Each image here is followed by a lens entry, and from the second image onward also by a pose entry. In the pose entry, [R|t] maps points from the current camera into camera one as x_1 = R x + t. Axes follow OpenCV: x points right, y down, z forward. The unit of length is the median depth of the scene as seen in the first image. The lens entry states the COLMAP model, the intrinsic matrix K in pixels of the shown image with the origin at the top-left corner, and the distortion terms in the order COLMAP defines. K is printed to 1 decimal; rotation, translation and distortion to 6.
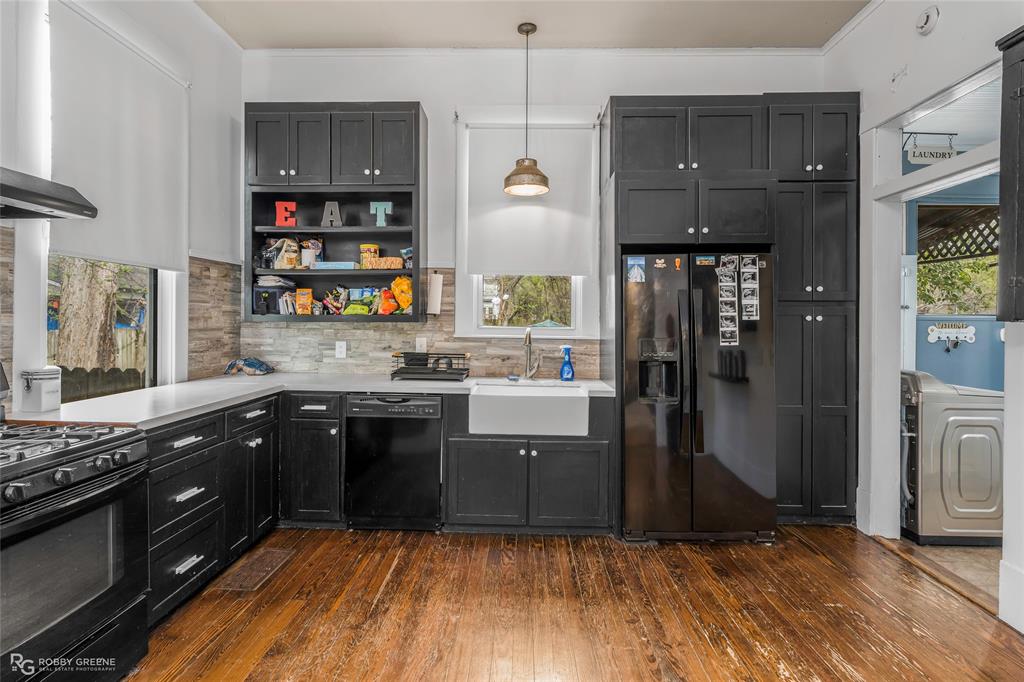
lens RADIAL K [[512.9, 0, 510.7], [0, 512.9, 327.2], [0, 0, 1]] dist [-0.001408, 0.000919]
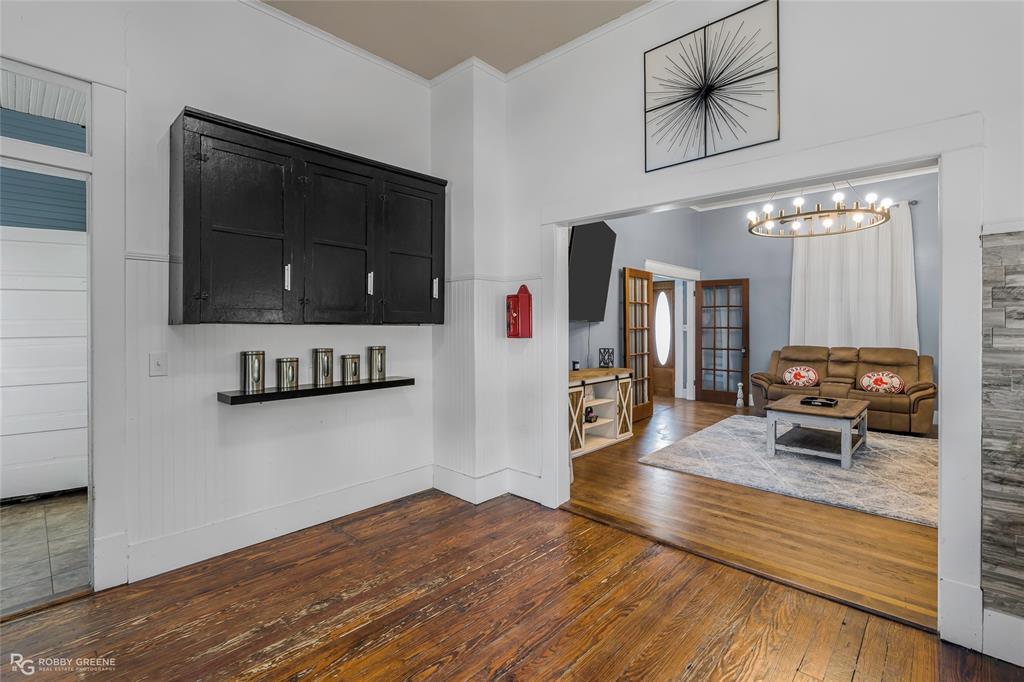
lens RADIAL K [[466.4, 0, 514.4], [0, 466.4, 328.4], [0, 0, 1]] dist [-0.001351, 0.000346]
pose [[-0.754397, -0.007974, 0.656370, -0.247282], [-0.001988, 0.999949, 0.009863, -0.007534], [-0.656416, 0.006136, -0.754375, 0.756485]]
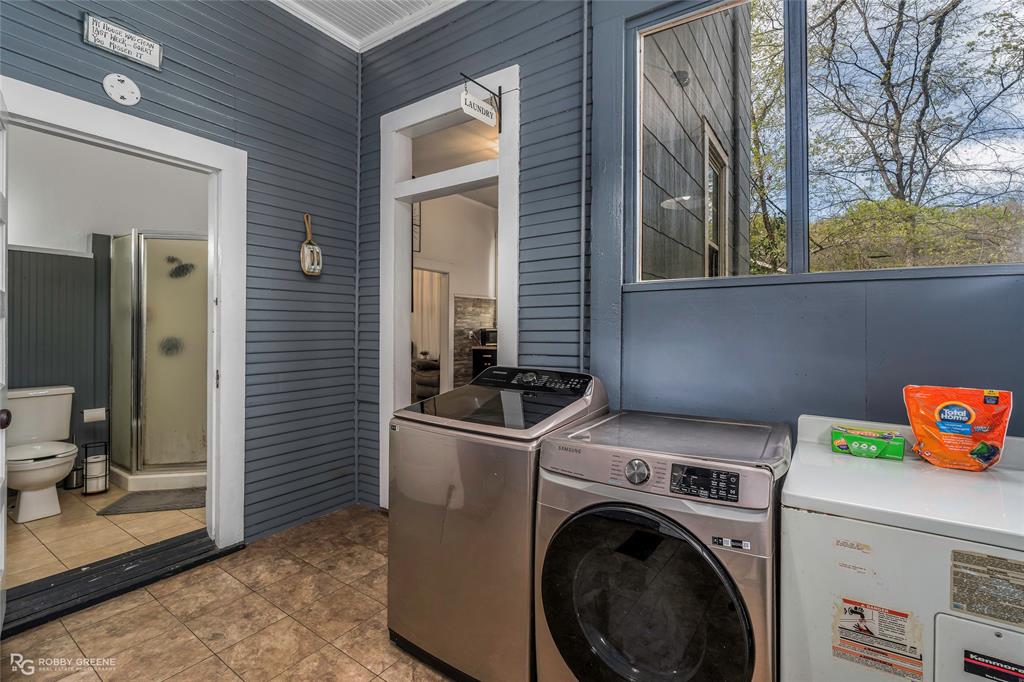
lens RADIAL K [[458.0, 0, 513.3], [0, 458.0, 337.6], [0, 0, 1]] dist [-0.004489, 0.000756]
pose [[-0.535262, 0.009523, -0.844633, 1.277307], [-0.009945, 0.999796, 0.017575, 0.031505], [0.844628, 0.017807, -0.535058, 1.299066]]
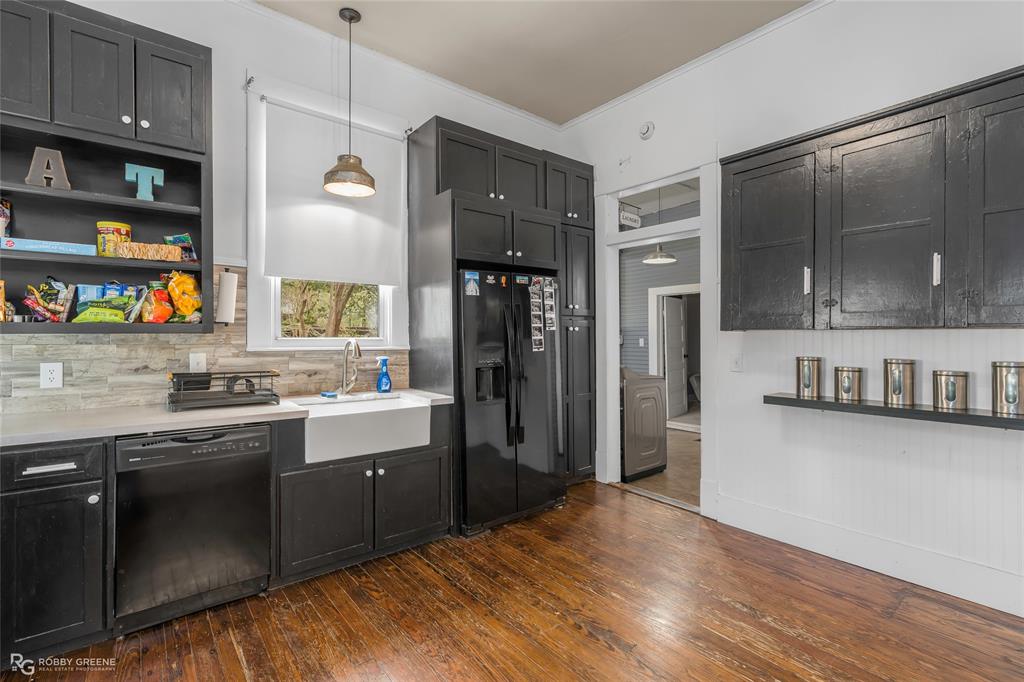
lens RADIAL K [[465.9, 0, 511.9], [0, 465.9, 335.4], [0, 0, 1]] dist [-0.000848, 0.000164]
pose [[0.761295, -0.007473, 0.648363, -0.290143], [0.010386, 0.999946, -0.000669, -0.001260], [-0.648322, 0.007244, 0.761331, 0.172627]]
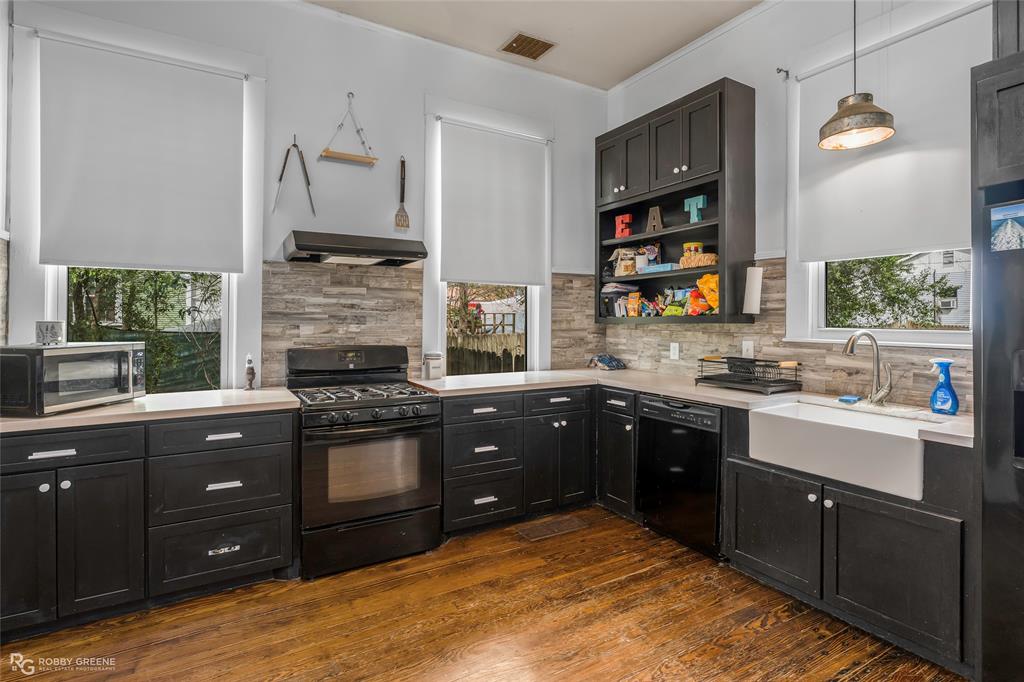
lens RADIAL K [[514.4, 0, 512.4], [0, 514.4, 322.6], [0, 0, 1]] dist [-0.001307, 0.000396]
pose [[0.535980, -0.006323, -0.844207, 0.376044], [-0.005844, 0.999920, -0.011200, 0.001239], [0.844211, 0.010937, 0.535900, 0.209179]]
